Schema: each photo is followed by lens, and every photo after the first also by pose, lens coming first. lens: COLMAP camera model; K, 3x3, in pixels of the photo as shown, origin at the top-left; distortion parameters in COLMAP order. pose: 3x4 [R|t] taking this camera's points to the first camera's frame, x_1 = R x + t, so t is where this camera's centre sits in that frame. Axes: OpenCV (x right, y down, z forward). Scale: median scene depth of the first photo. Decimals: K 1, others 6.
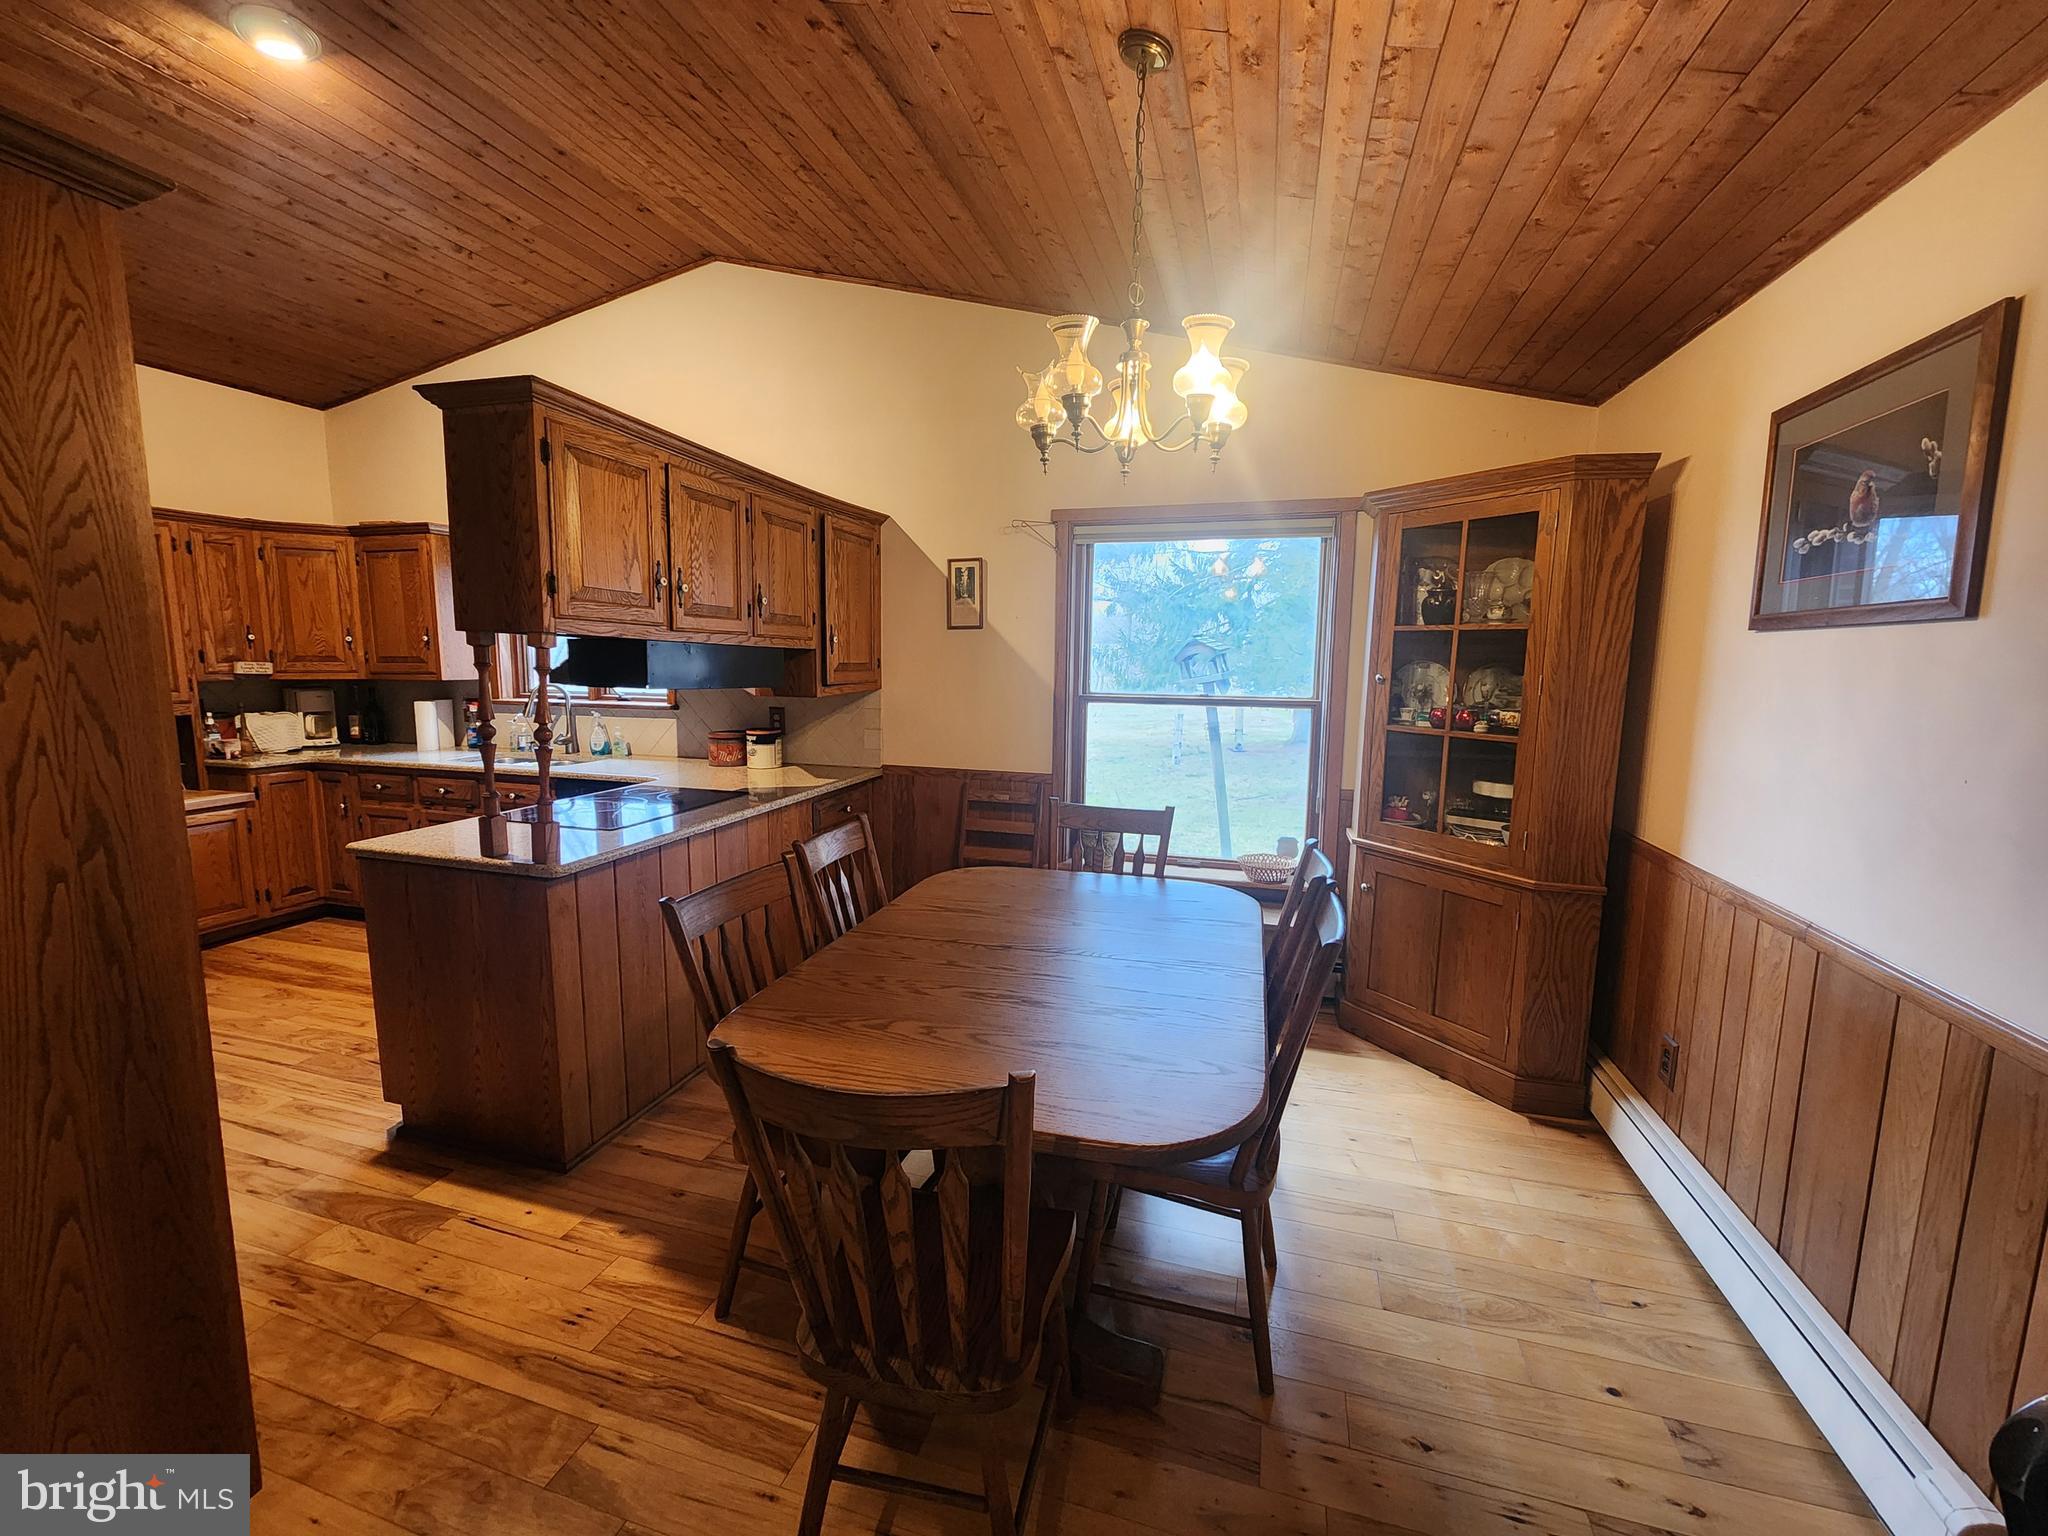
lens RADIAL K [[831.6, 0, 1028.3], [0, 831.6, 762.0], [0, 0, 1]] dist [-0.000015, 0.000500]
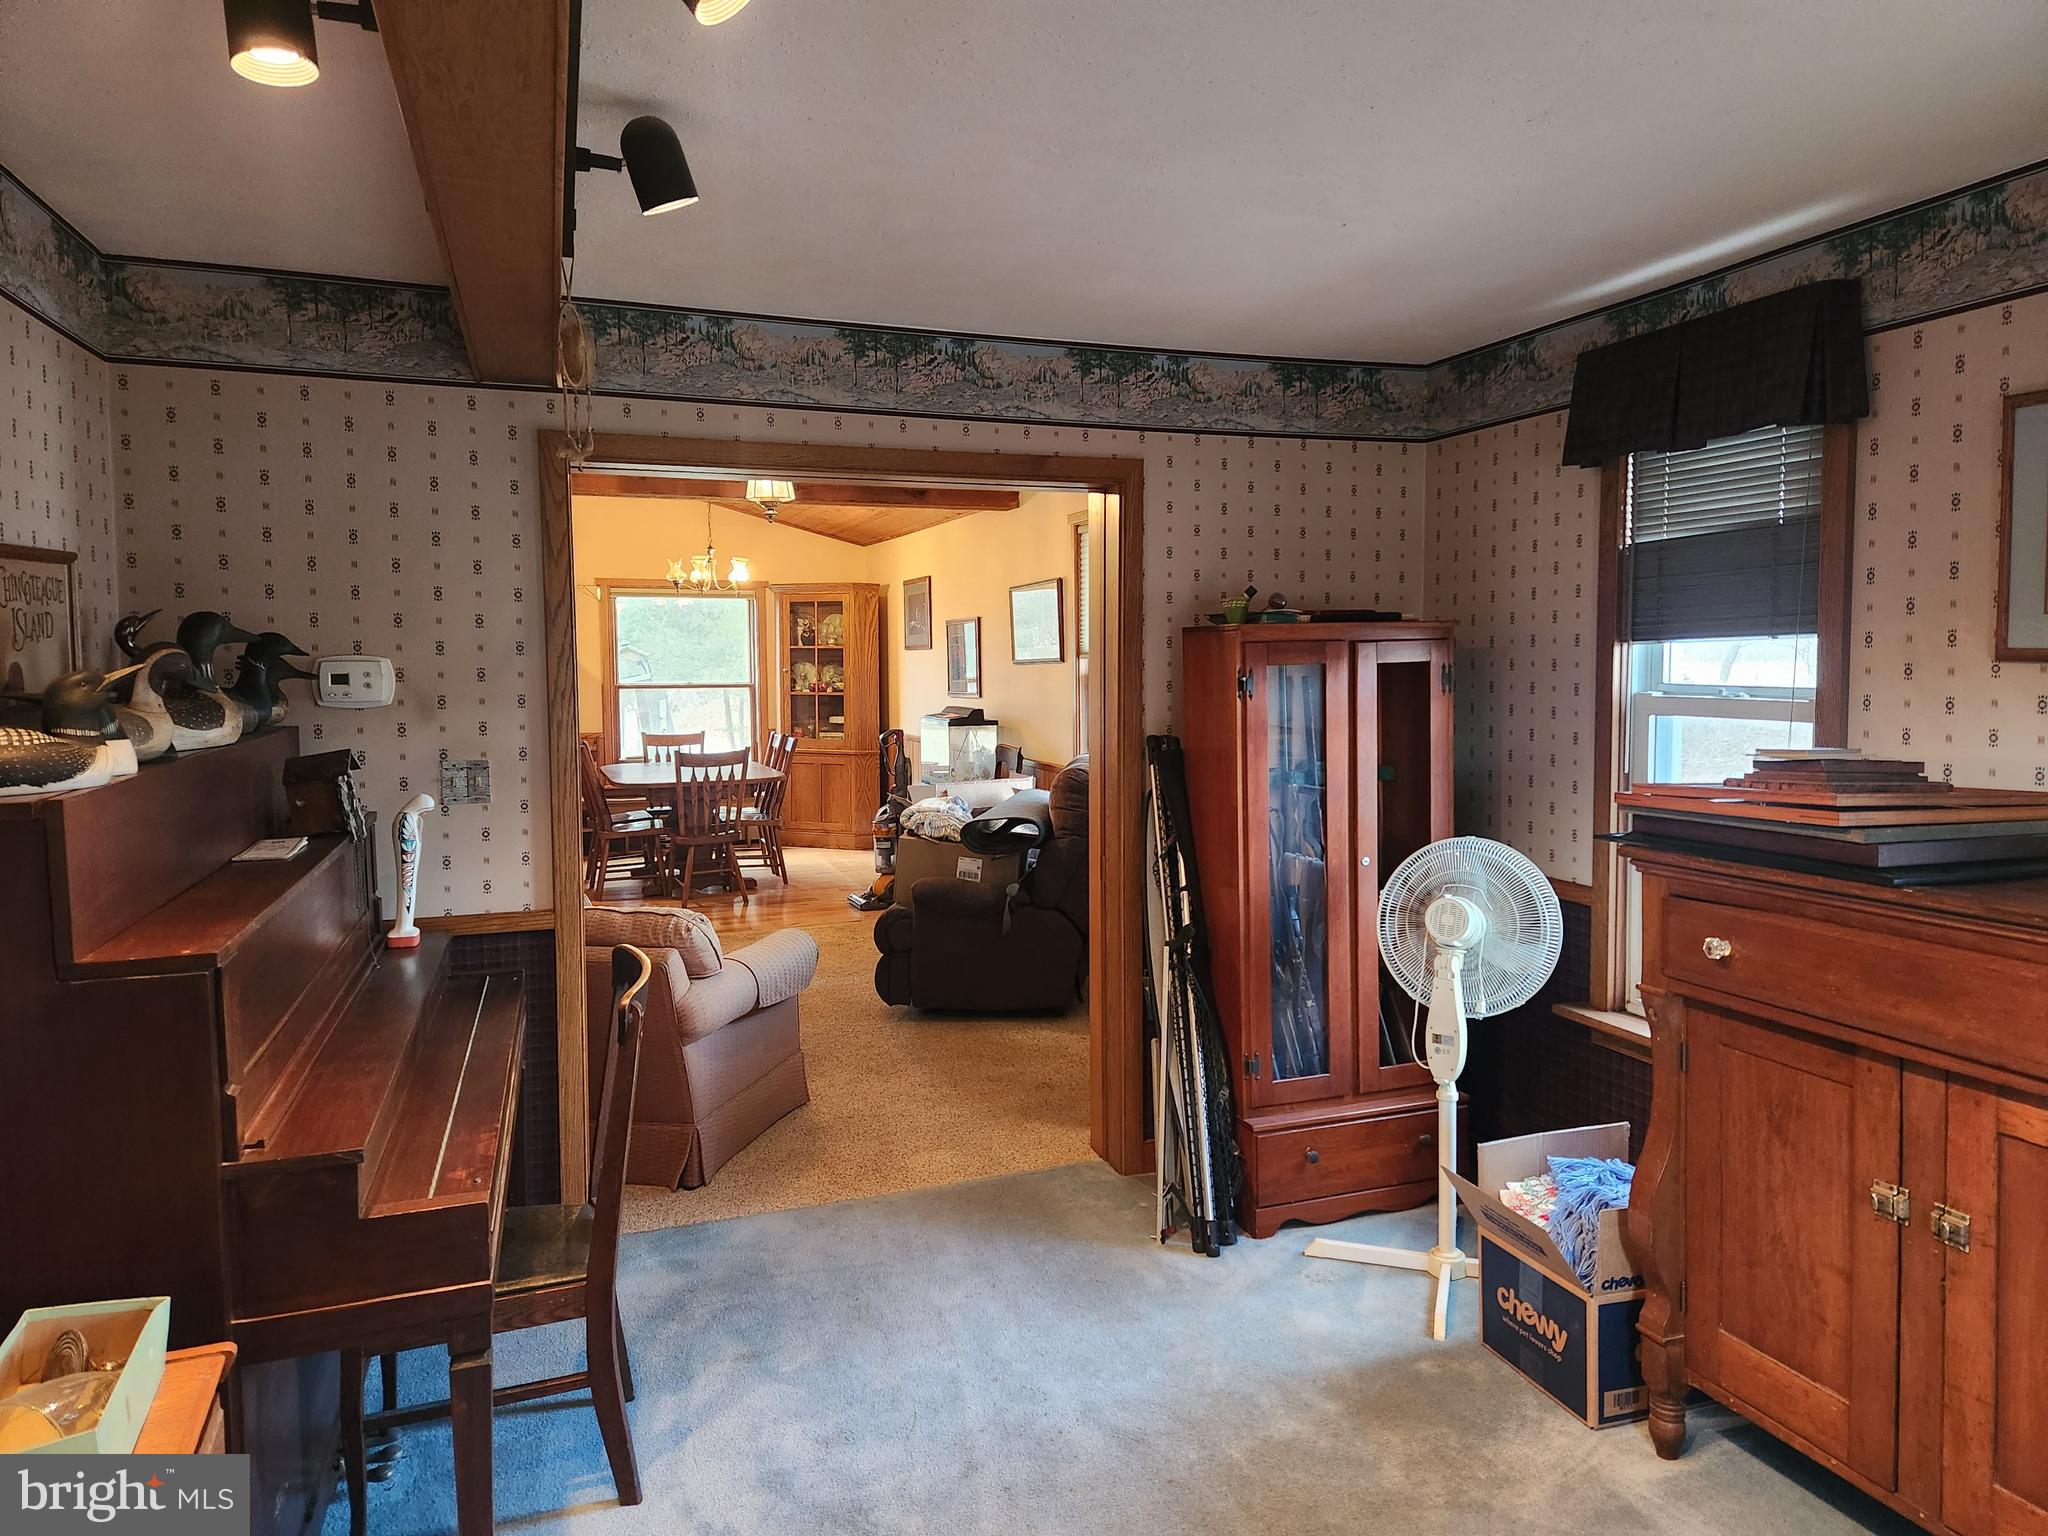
lens RADIAL K [[1371.5, 0, 1042.0], [0, 1371.5, 756.5], [0, 0, 1]] dist [0.060308, -0.049408]
pose [[0.797183, -0.057835, 0.600962, -0.954541], [0.090041, 0.995658, -0.023620, 0.211371], [-0.596986, 0.072941, 0.798929, -1.767676]]
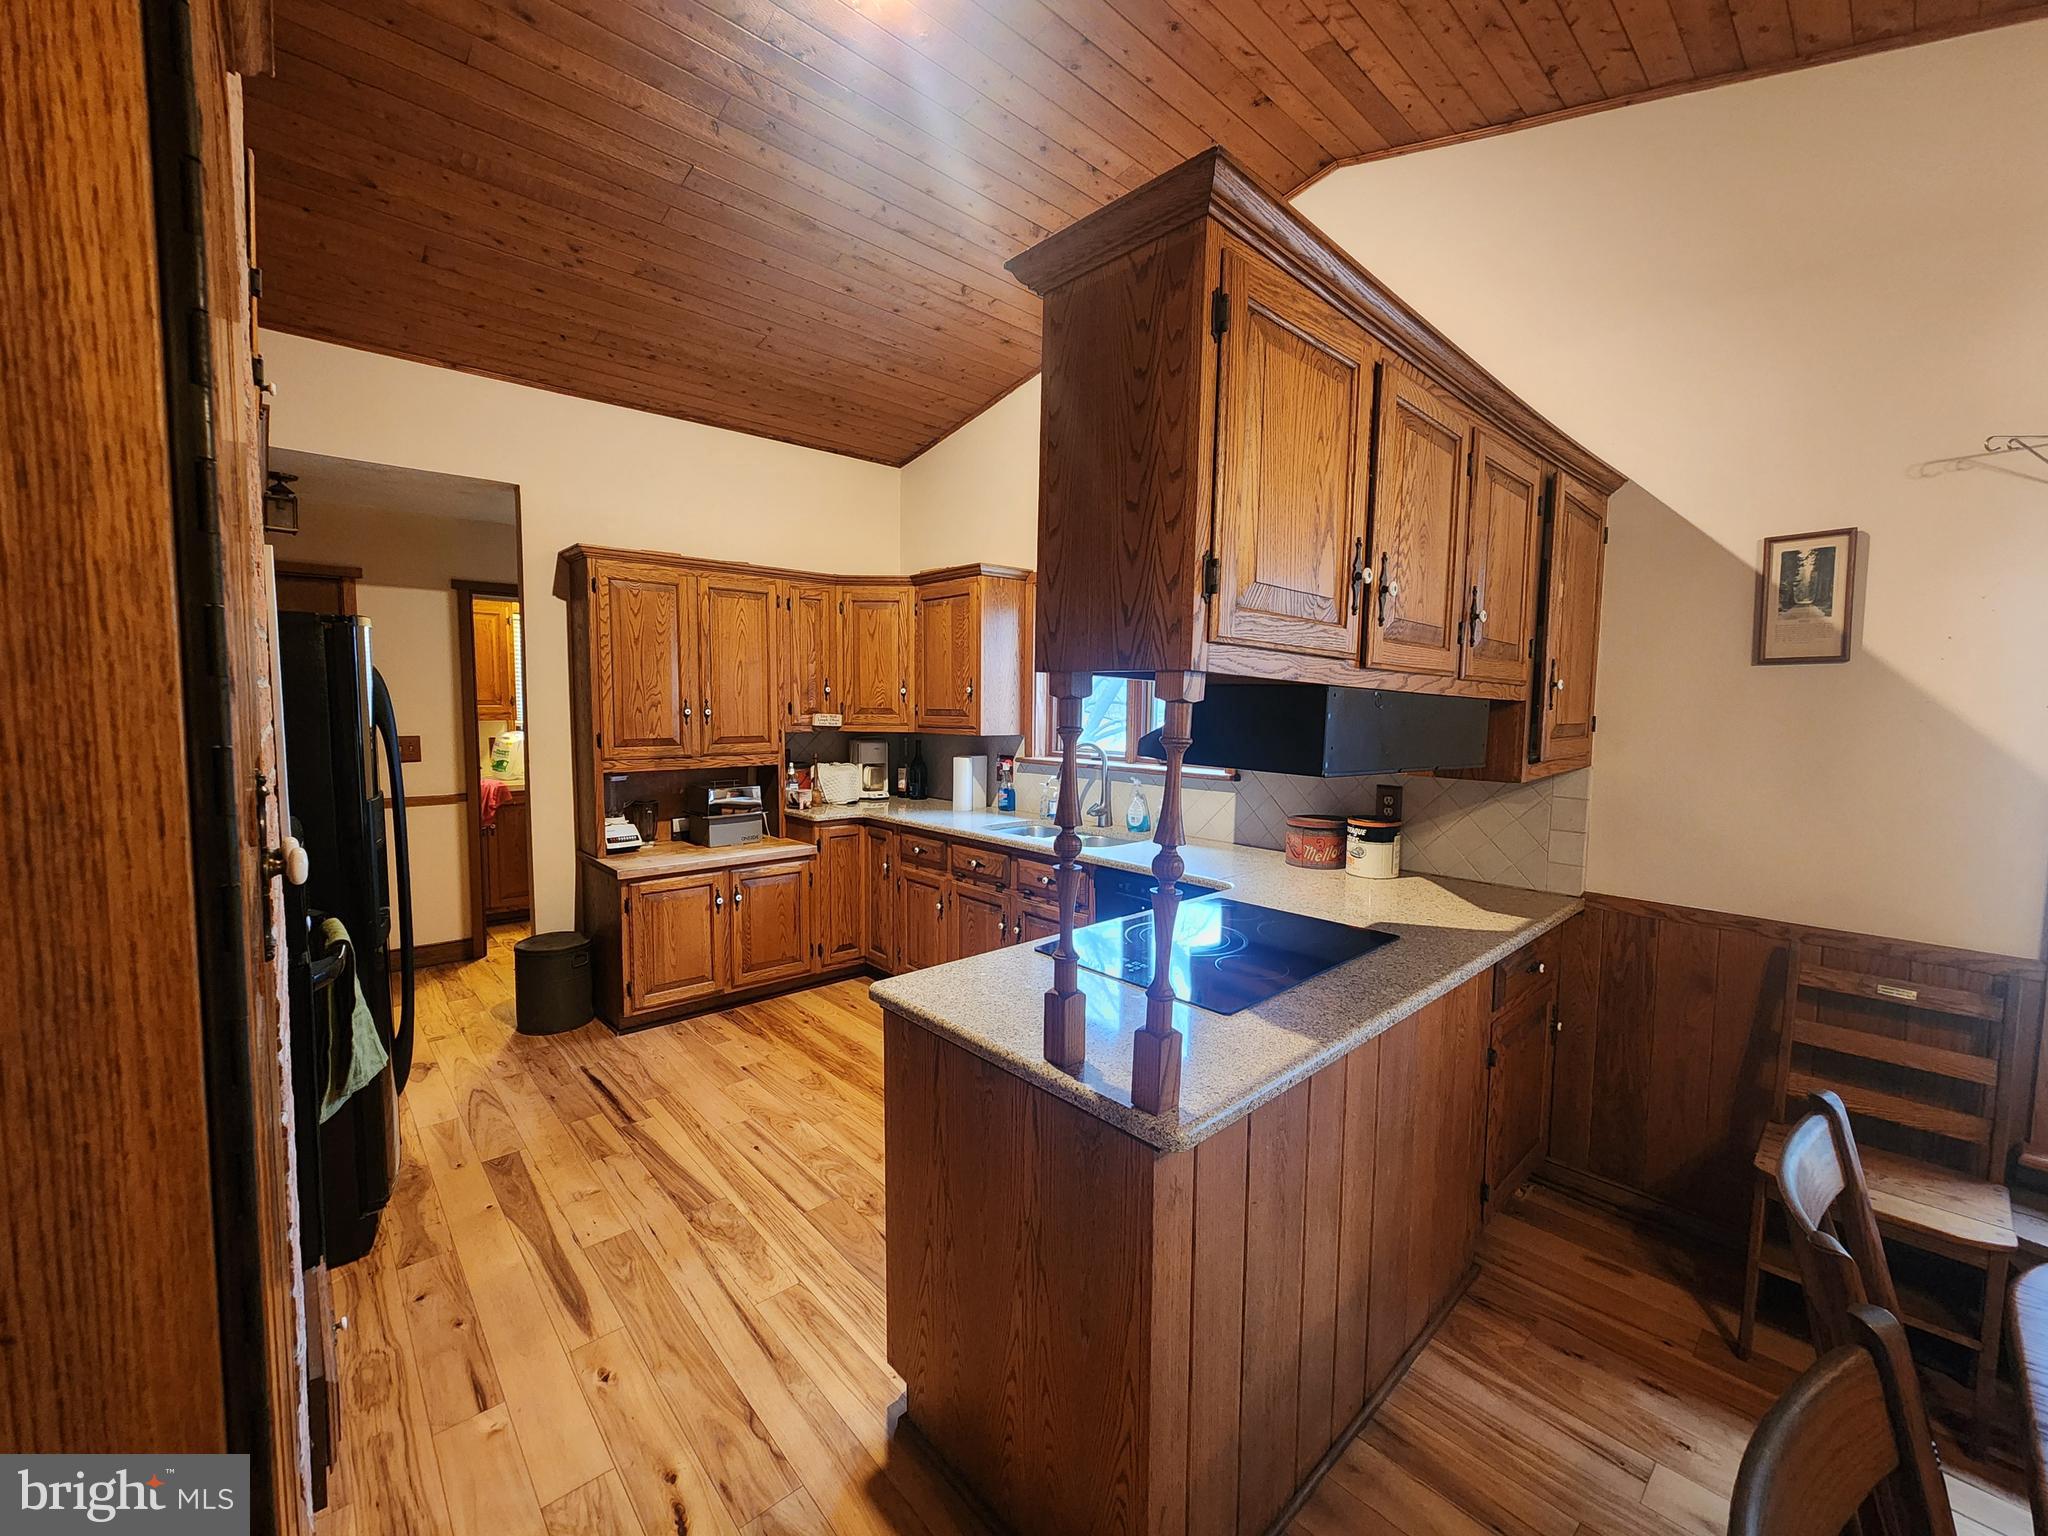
lens RADIAL K [[831.6, 0, 1035.2], [0, 831.6, 763.6], [0, 0, 1]] dist [-0.000015, 0.000500]
pose [[0.863360, 0.036562, -0.503263, -0.235347], [-0.065783, 0.997015, -0.040420, -0.041898], [0.500282, 0.068003, 0.863188, 0.299559]]
